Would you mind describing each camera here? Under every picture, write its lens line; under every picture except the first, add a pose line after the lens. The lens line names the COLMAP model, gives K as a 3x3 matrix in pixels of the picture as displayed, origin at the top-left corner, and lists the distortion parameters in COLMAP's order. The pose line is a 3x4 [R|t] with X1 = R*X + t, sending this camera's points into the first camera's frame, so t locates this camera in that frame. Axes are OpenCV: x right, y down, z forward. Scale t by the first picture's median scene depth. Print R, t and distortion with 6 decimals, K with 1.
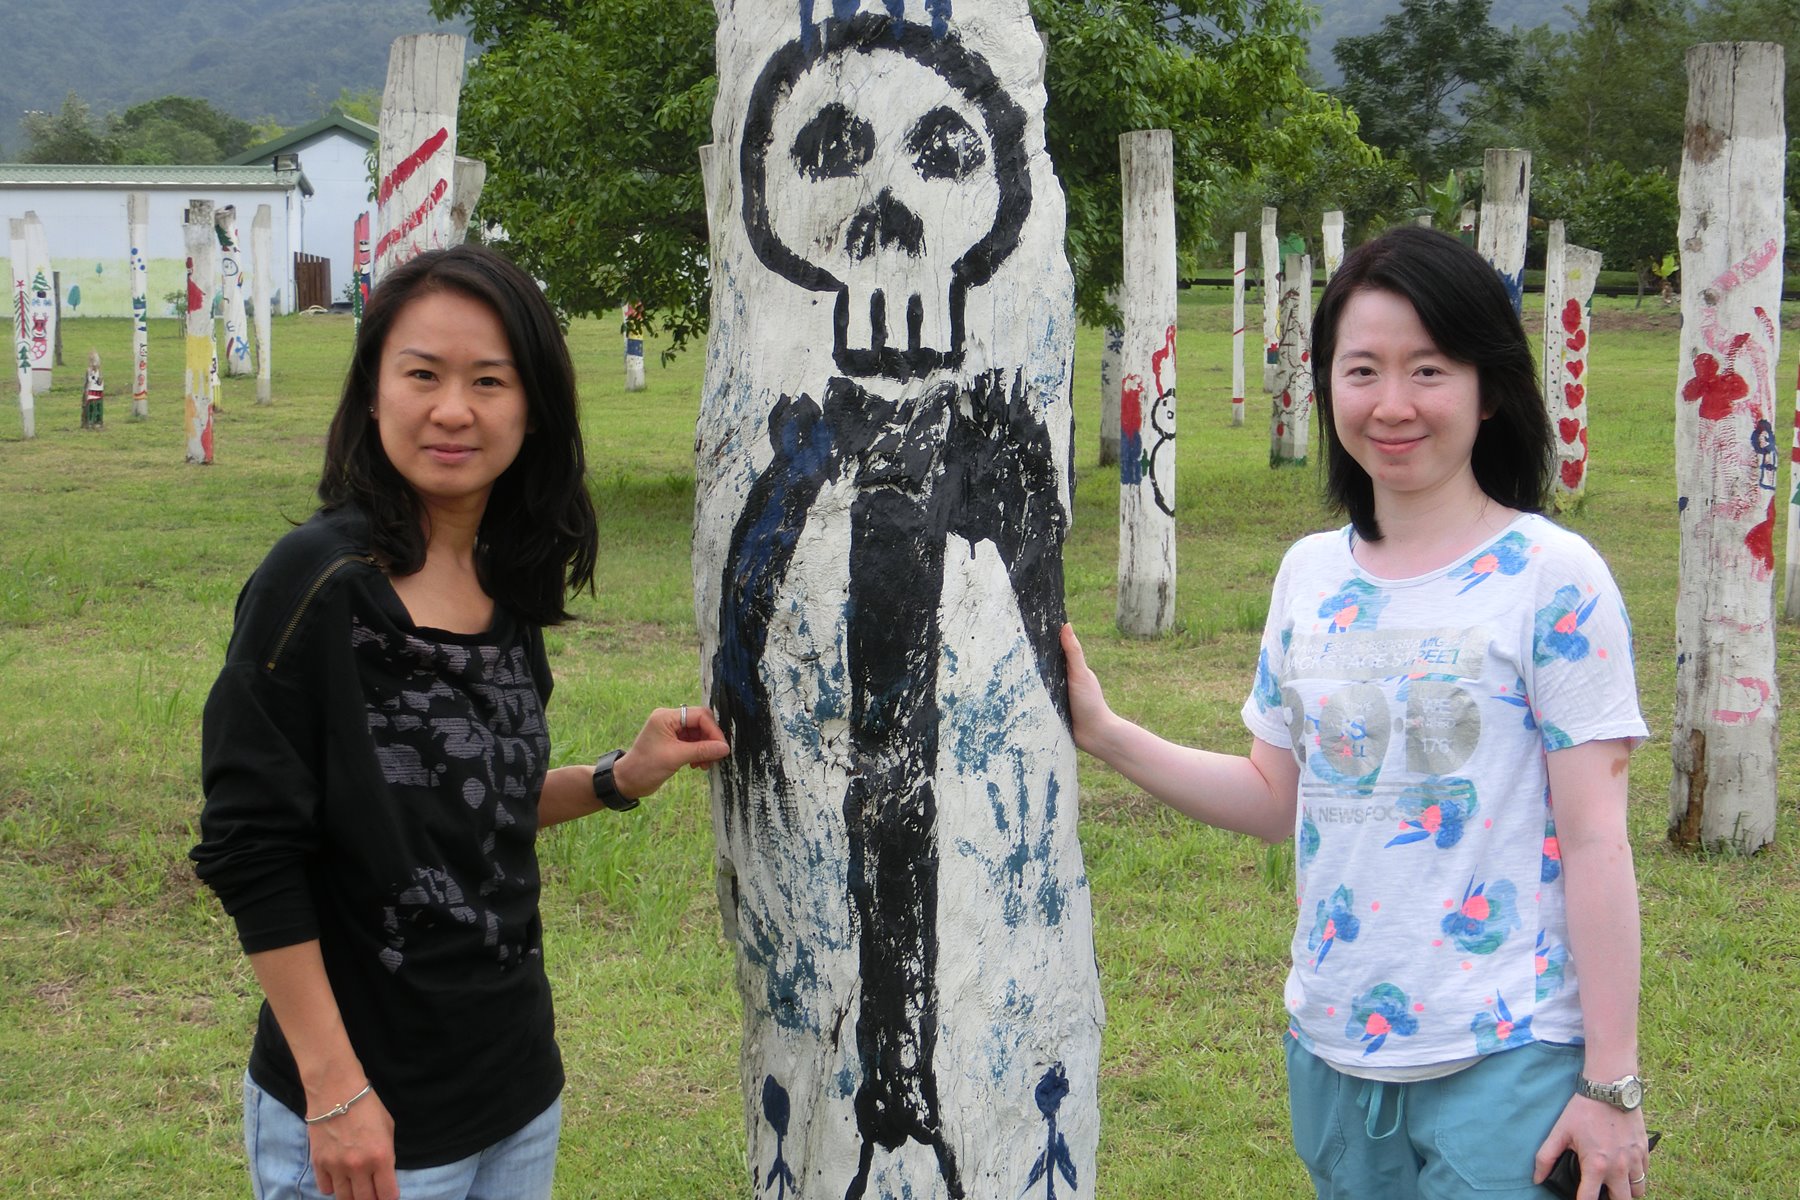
lens RADIAL K [[3256.1, 0, 901.5], [0, 3256.1, 597.7], [0, 0, 1]] dist [0.030394, 0.000000]
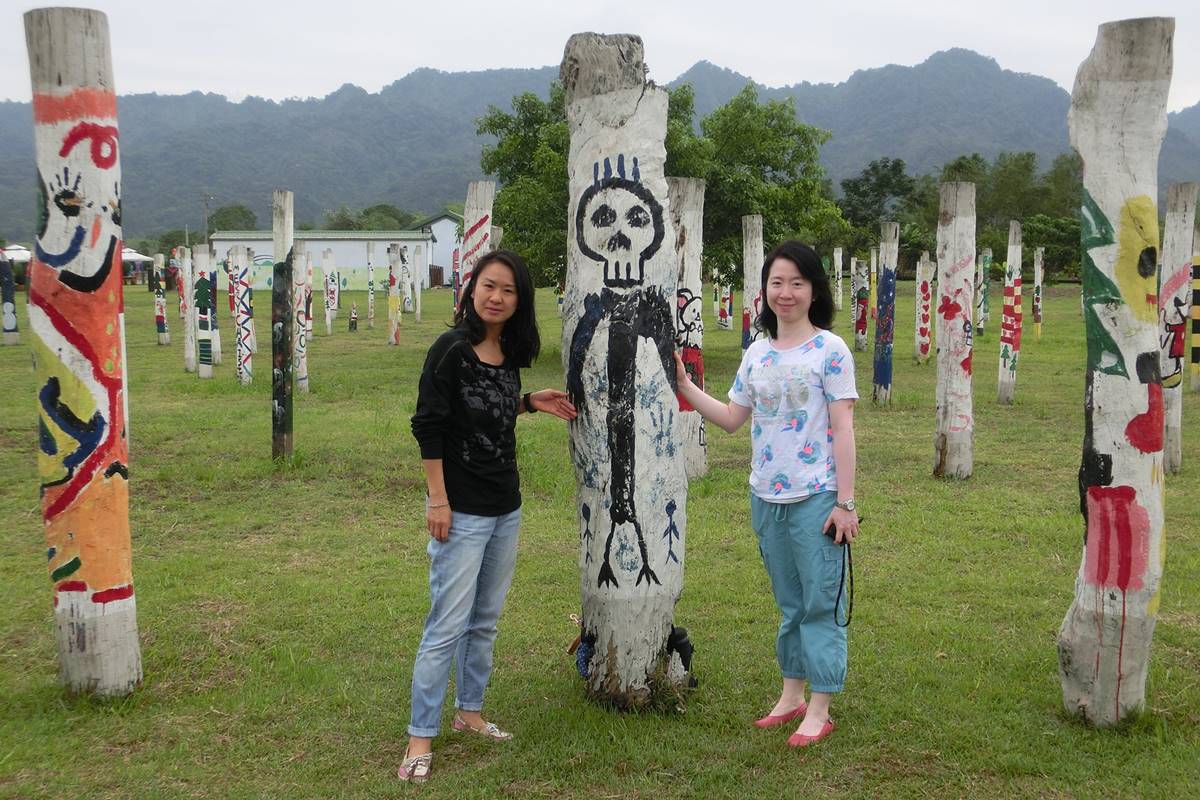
lens RADIAL K [[1320.8, 0, 601.5], [0, 1320.8, 399.8], [0, 0, 1]] dist [-0.027497, 0.000000]
pose [[0.998577, 0.004108, -0.053177, 0.017195], [-0.004343, 0.999981, -0.004308, 0.018220], [0.053159, 0.004533, 0.998576, -0.117344]]
